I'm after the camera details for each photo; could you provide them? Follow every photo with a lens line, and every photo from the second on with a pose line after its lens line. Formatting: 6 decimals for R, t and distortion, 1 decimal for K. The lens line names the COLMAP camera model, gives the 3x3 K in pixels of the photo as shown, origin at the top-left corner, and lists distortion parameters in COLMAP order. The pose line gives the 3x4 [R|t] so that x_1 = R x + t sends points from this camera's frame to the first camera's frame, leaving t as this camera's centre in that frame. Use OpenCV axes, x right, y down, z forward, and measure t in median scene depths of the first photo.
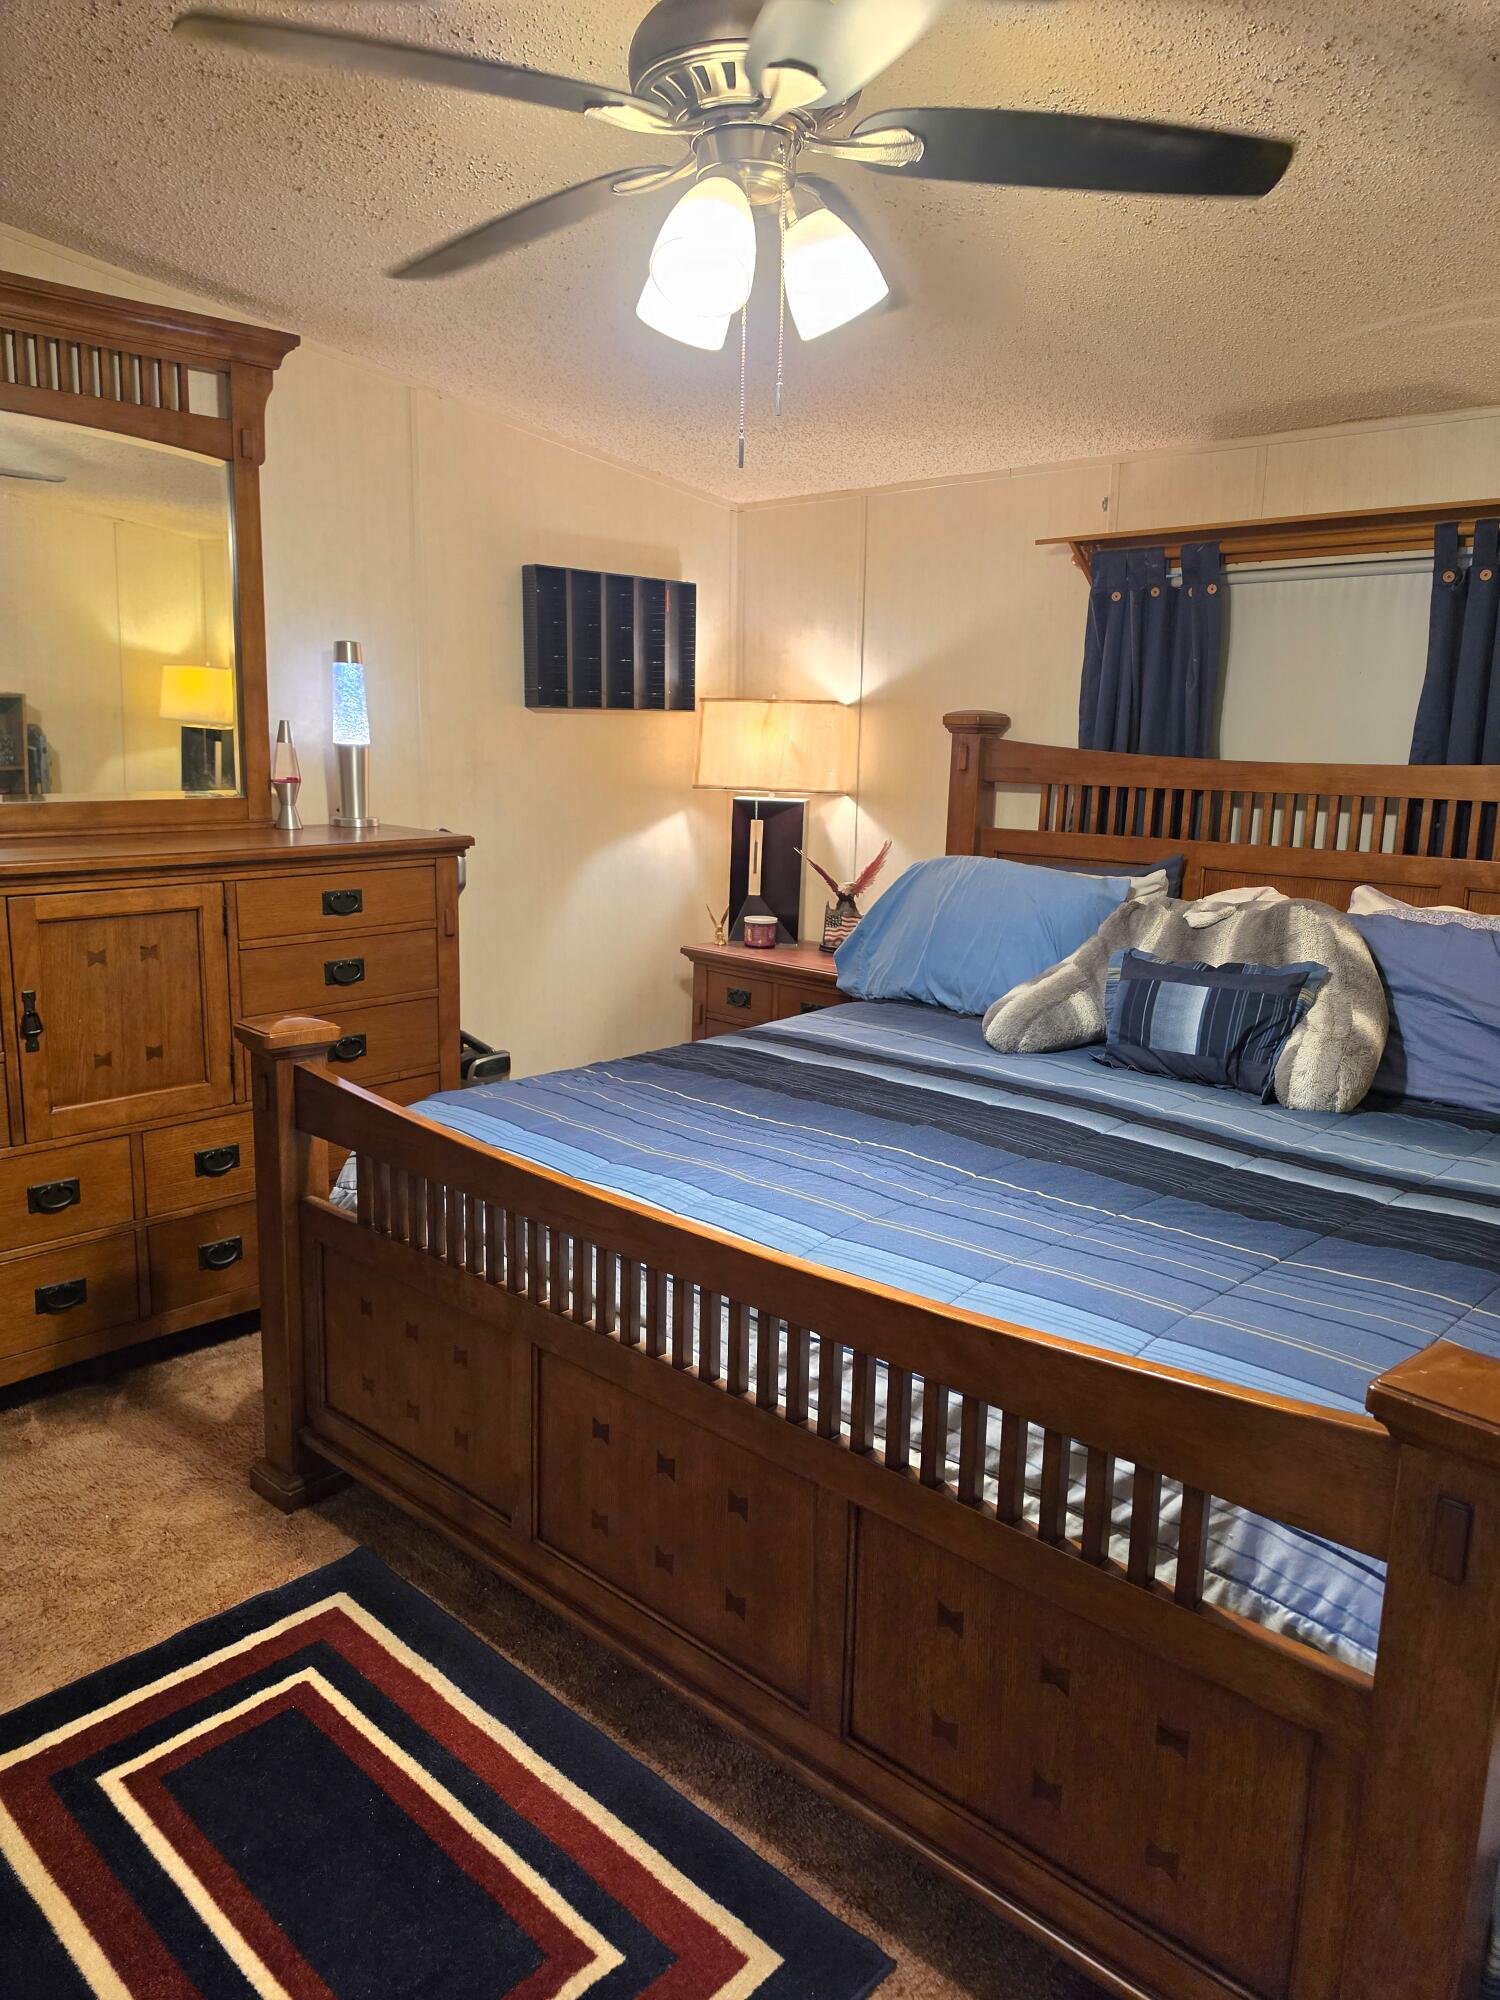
lens RADIAL K [[1393.3, 0, 733.2], [0, 1393.3, 990.9], [0, 0, 1]] dist [0.000777, -0.005508]
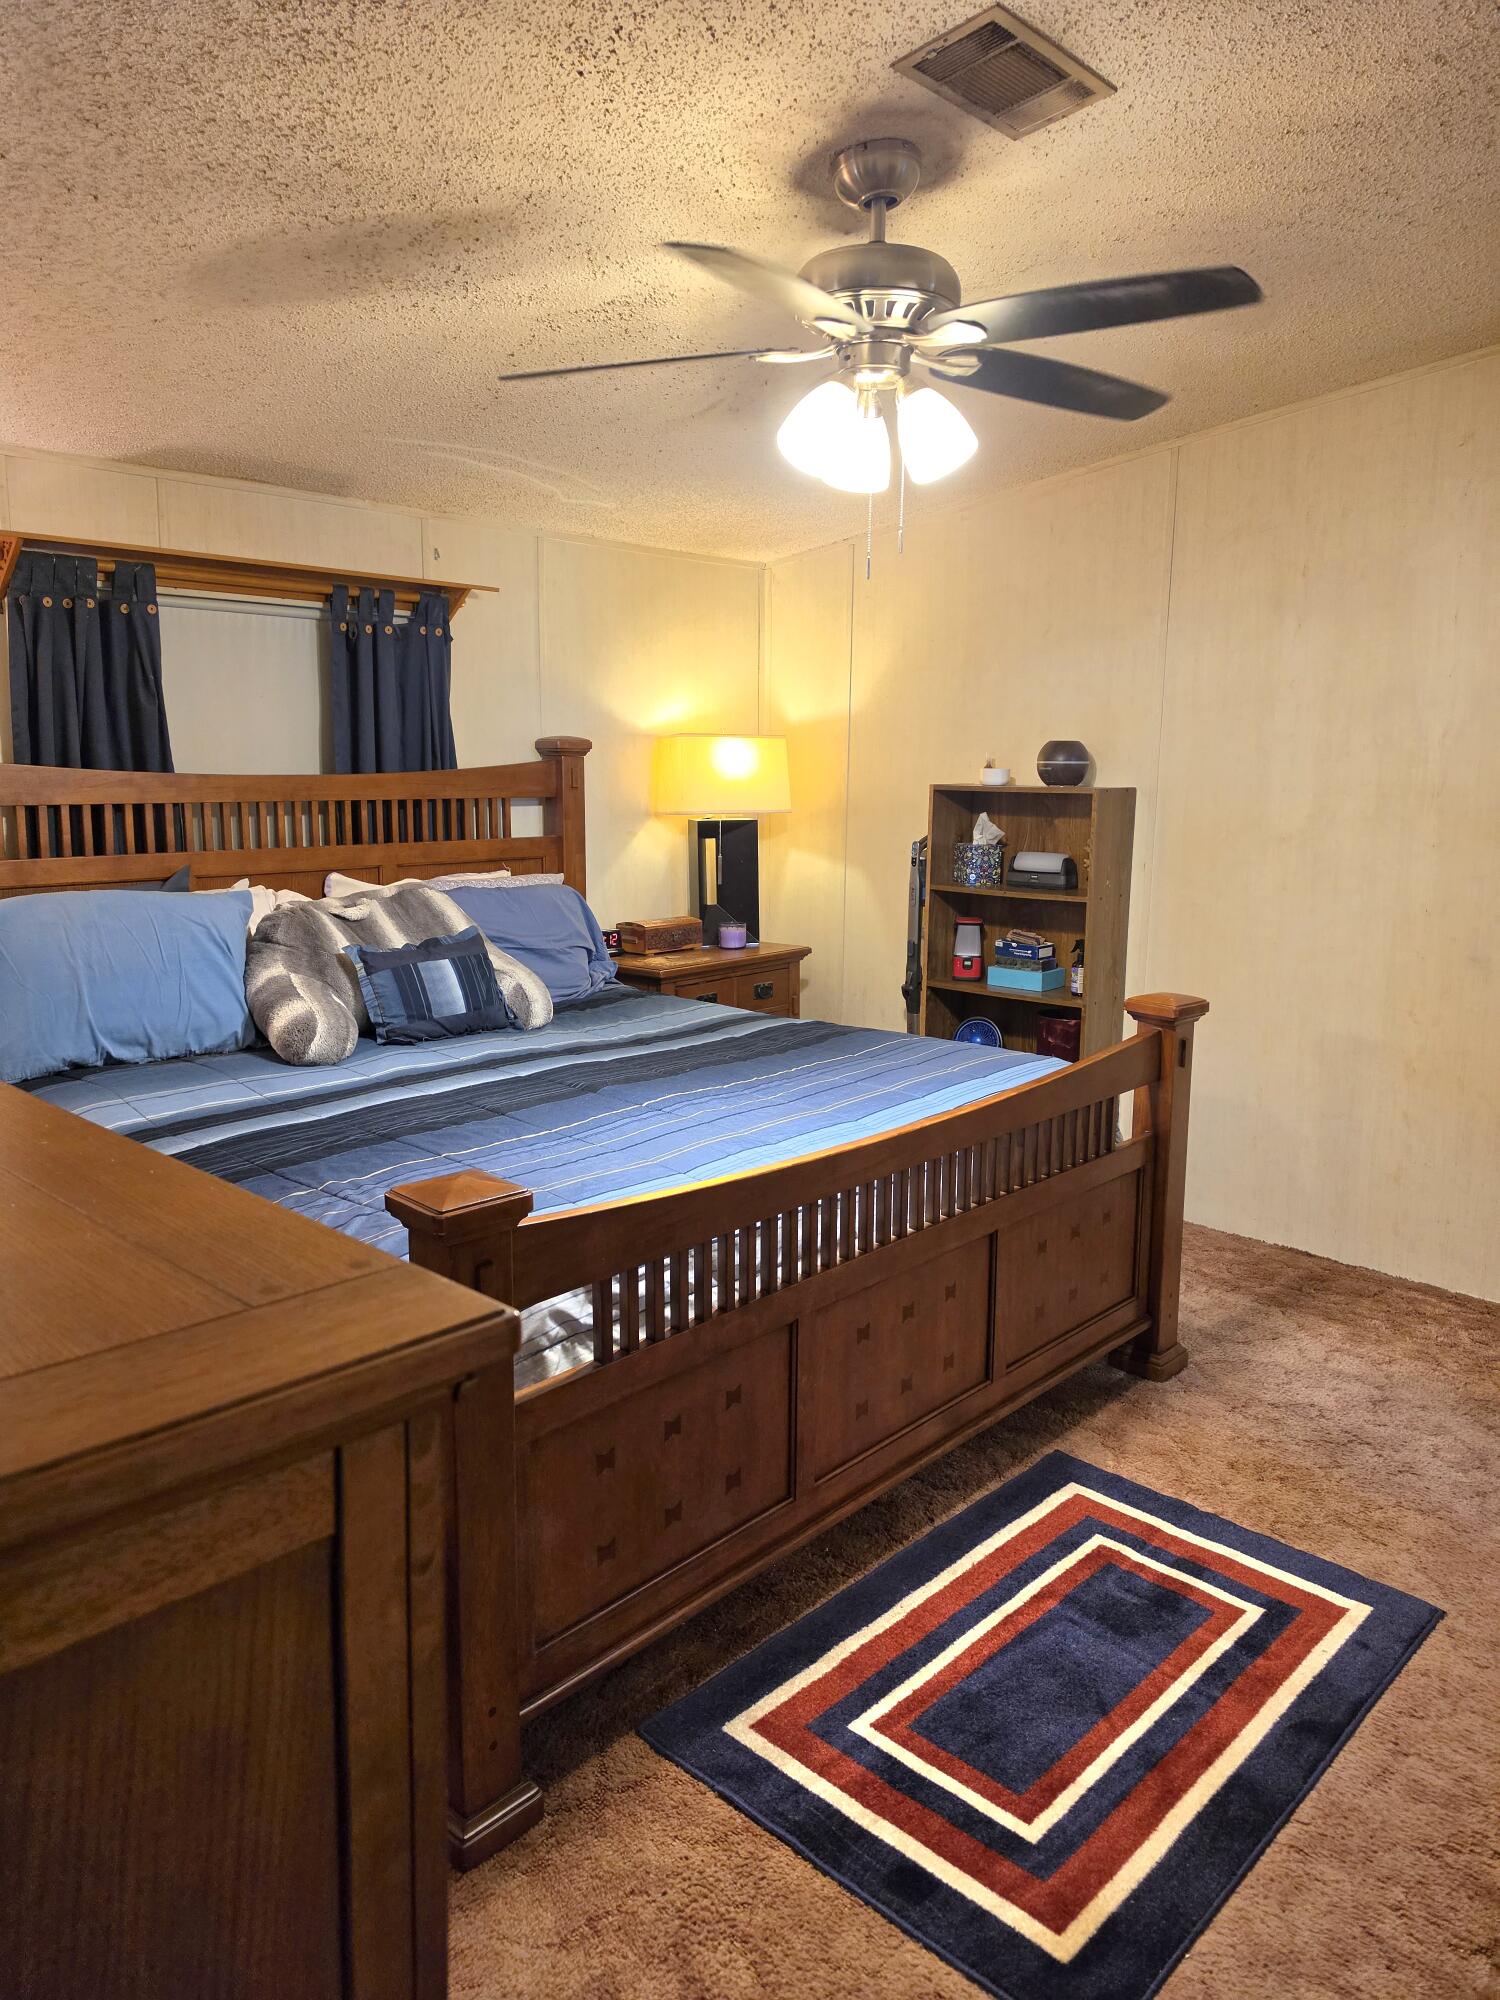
lens RADIAL K [[1393.3, 0, 734.1], [0, 1393.3, 1001.3], [0, 0, 1]] dist [0.000777, -0.005508]
pose [[-0.014810, -0.188672, 0.981929, -0.883885], [0.170235, 0.967223, 0.188413, -0.156207], [-0.985292, 0.169949, 0.017794, 0.737760]]
